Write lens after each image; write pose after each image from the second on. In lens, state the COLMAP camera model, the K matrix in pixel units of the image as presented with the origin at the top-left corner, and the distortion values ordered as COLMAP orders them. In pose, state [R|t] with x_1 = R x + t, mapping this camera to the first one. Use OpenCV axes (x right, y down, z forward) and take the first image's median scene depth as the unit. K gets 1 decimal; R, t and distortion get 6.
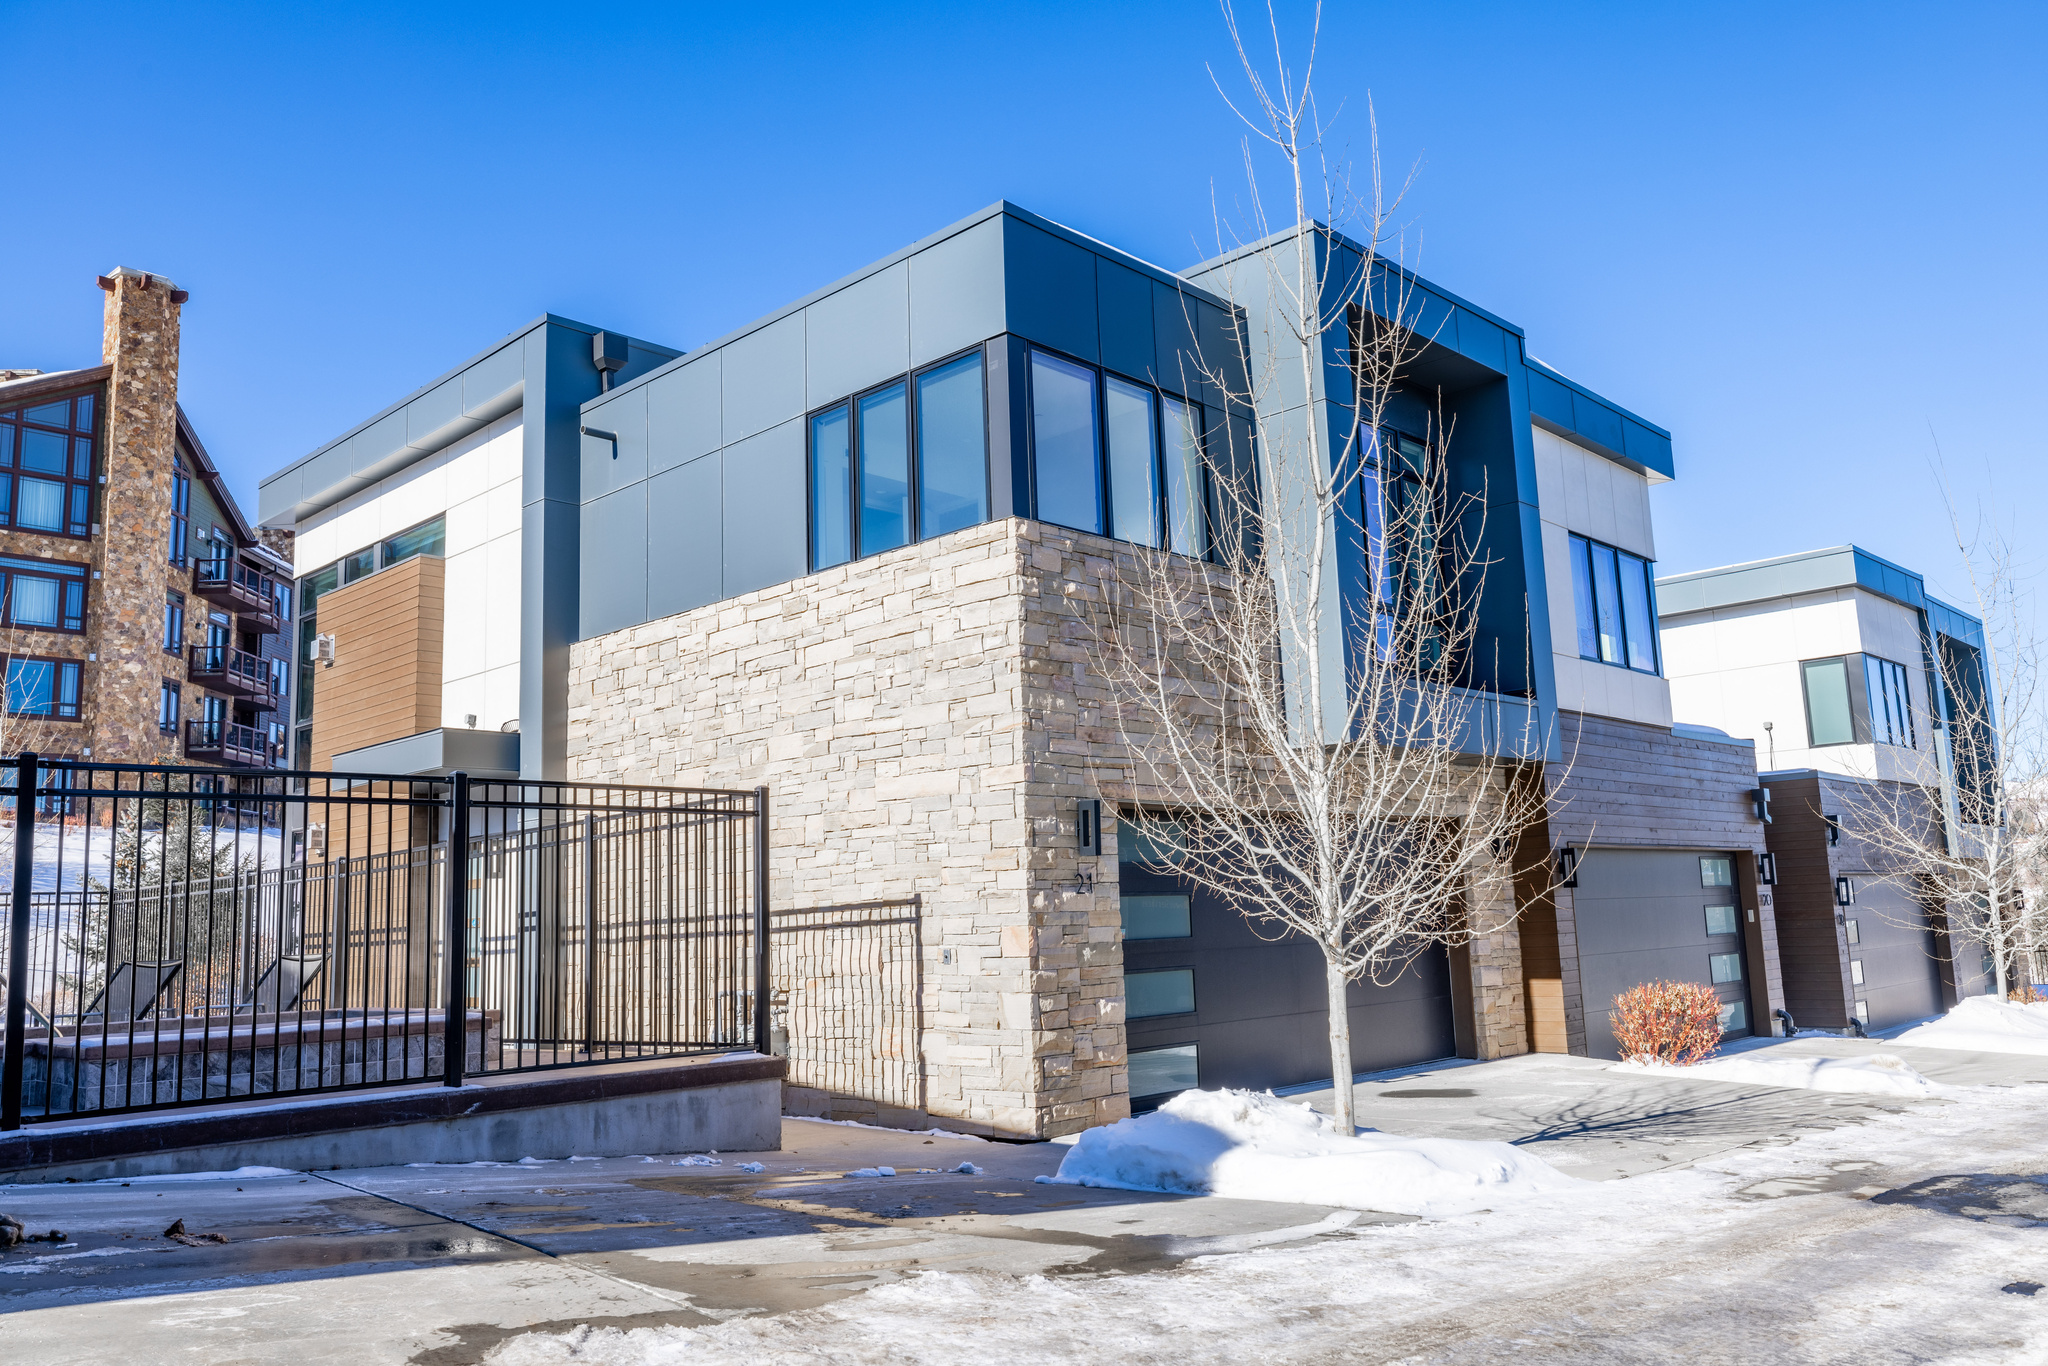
lens RADIAL K [[1560.2, 0, 1032.7], [0, 1560.2, 672.2], [0, 0, 1]] dist [-0.000067, -0.000680]
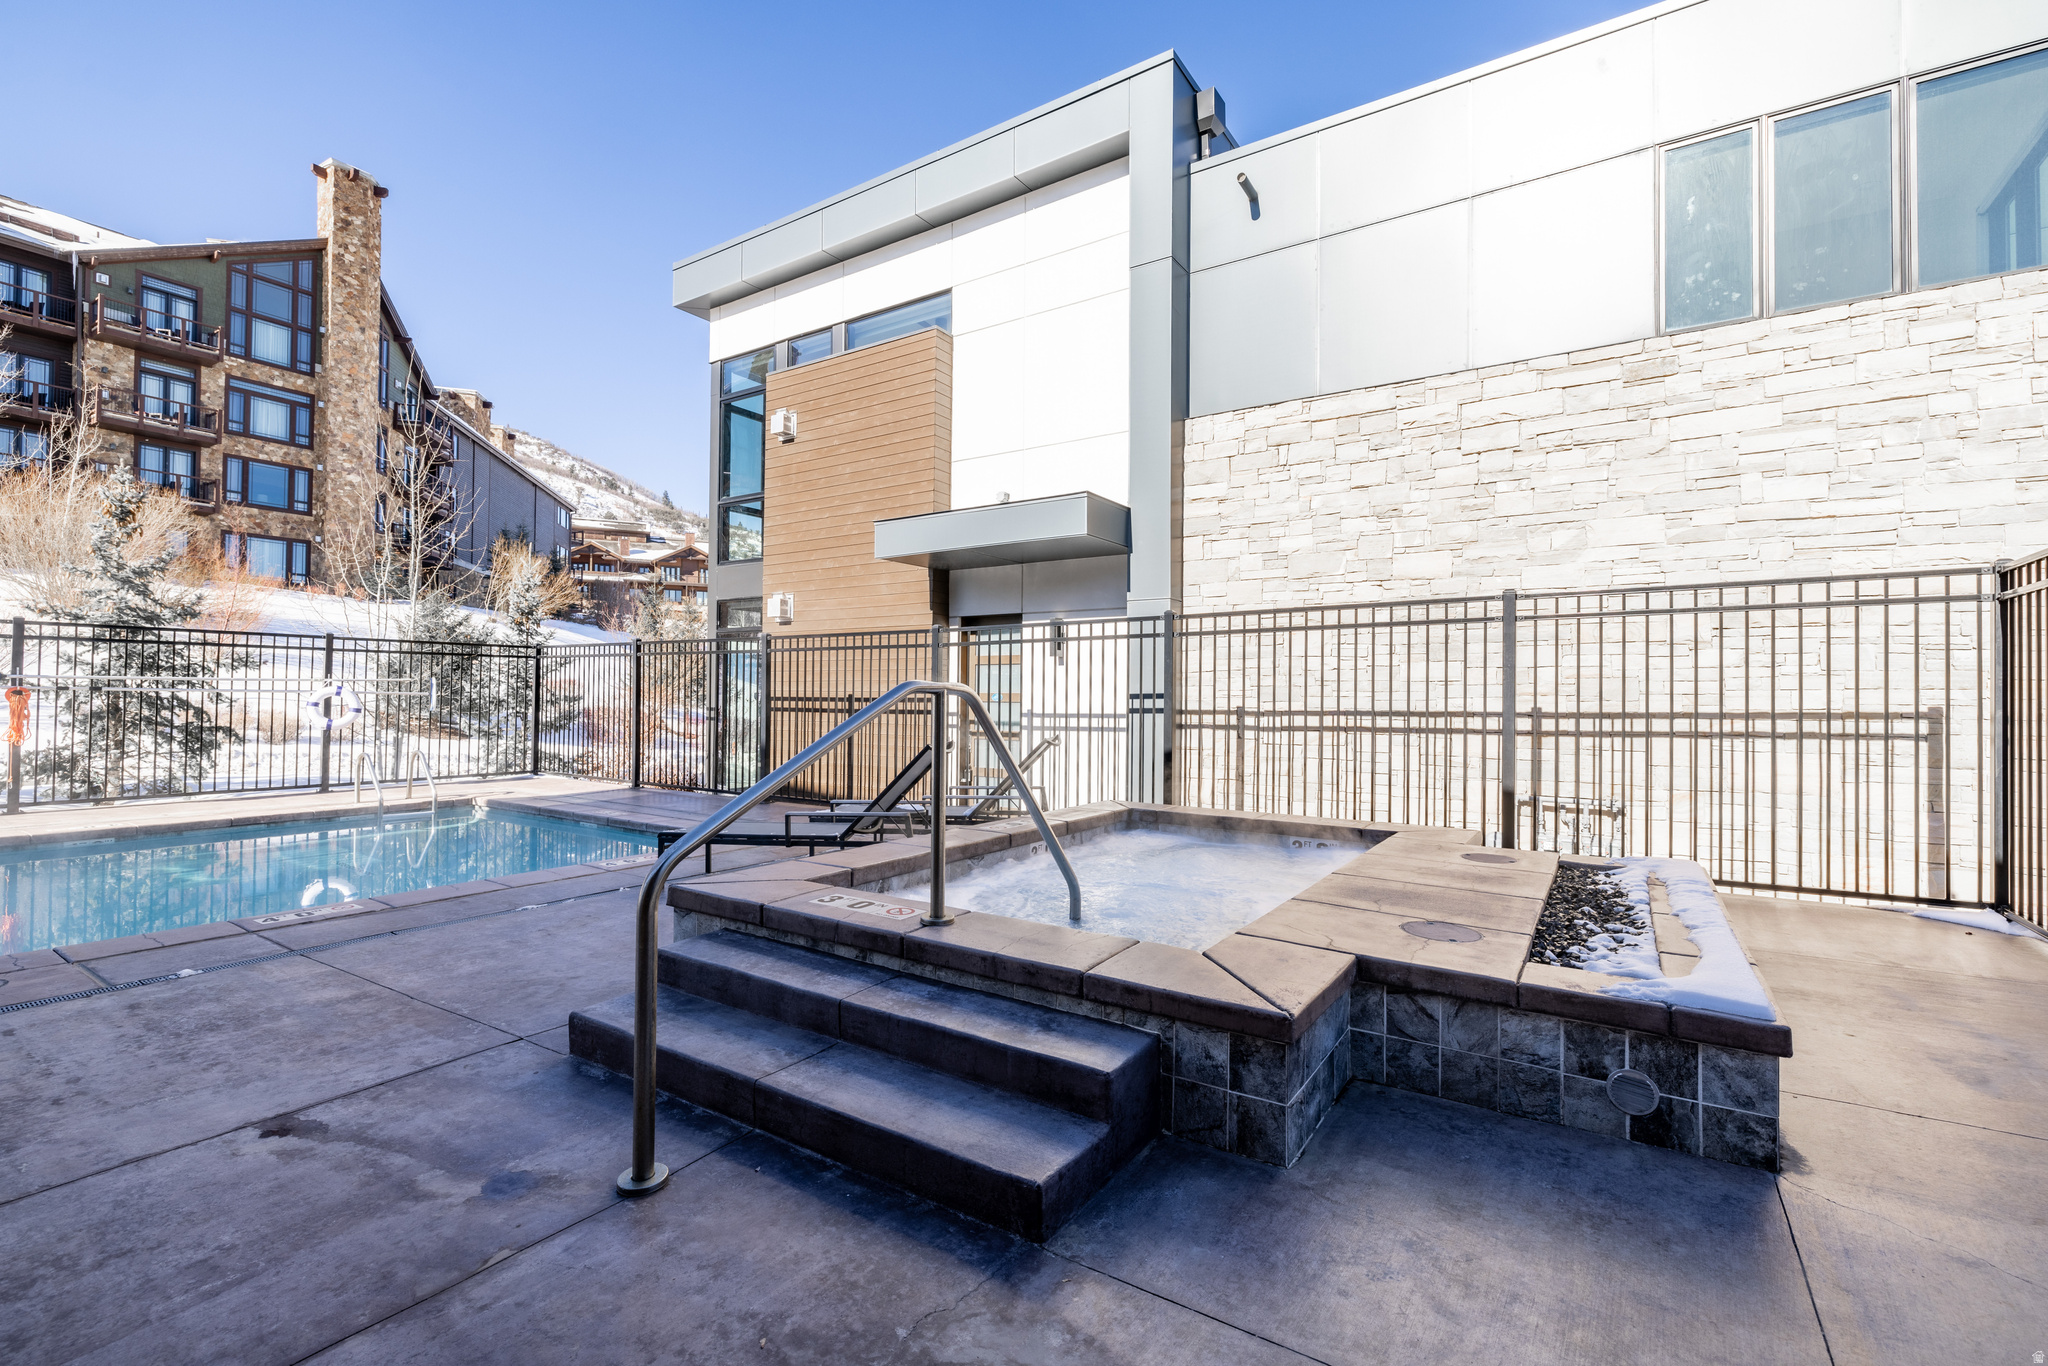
lens RADIAL K [[895.4, 0, 1026.9], [0, 895.4, 679.0], [0, 0, 1]] dist [-0.001484, 0.001676]
pose [[0.982840, 0.050654, 0.177367, -0.137343], [-0.075084, 0.988152, 0.133855, 0.021029], [-0.168485, -0.144876, 0.974999, 0.130415]]
